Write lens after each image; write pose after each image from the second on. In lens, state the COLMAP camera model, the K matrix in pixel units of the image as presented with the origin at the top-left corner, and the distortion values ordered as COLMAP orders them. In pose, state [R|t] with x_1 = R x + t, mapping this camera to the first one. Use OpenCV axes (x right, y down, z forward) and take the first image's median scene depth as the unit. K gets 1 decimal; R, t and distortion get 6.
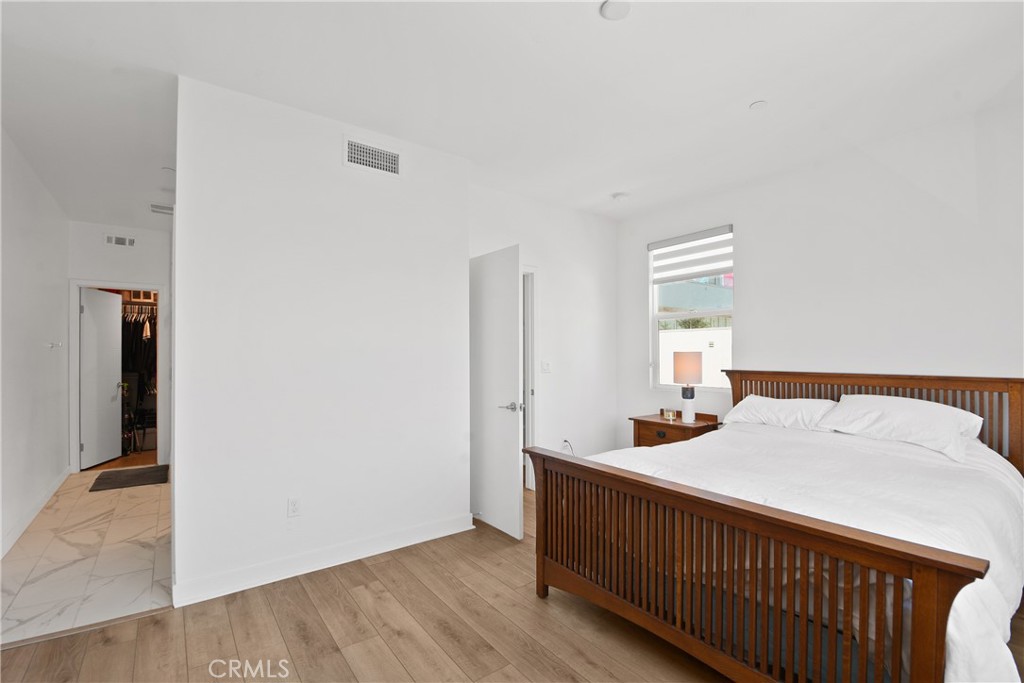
lens RADIAL K [[465.0, 0, 508.6], [0, 465.0, 347.5], [0, 0, 1]] dist [-0.013205, -0.002979]
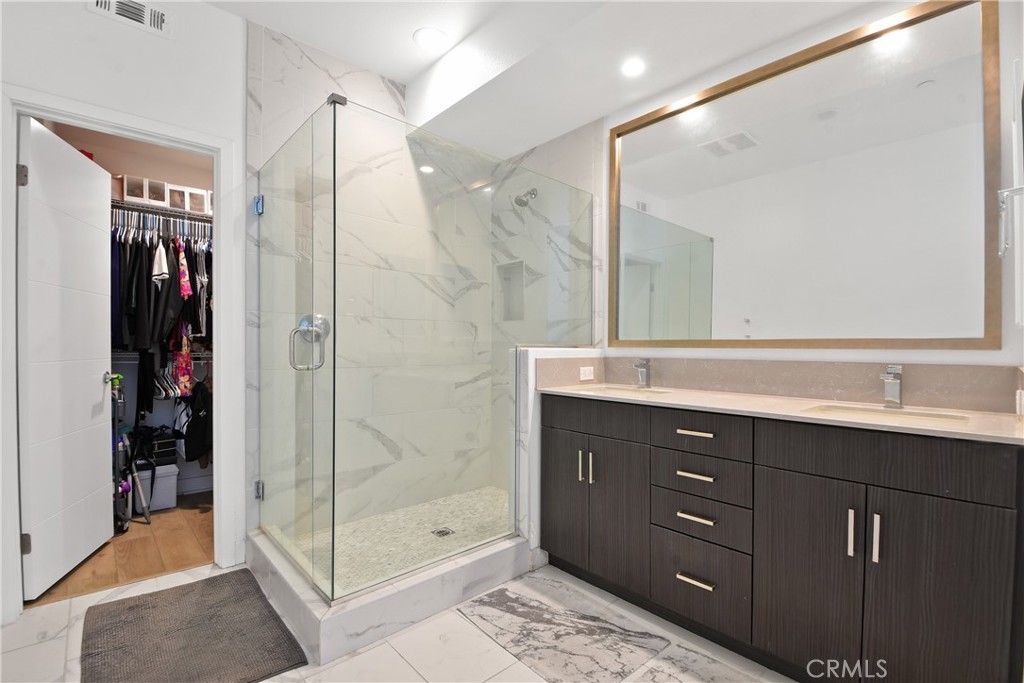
lens RADIAL K [[465.0, 0, 513.4], [0, 465.0, 345.8], [0, 0, 1]] dist [-0.013205, -0.002979]
pose [[0.993658, 0.000444, 0.112443, -0.511769], [-0.001892, 0.999917, 0.012778, 0.044824], [-0.112428, -0.012909, 0.993576, 0.521289]]
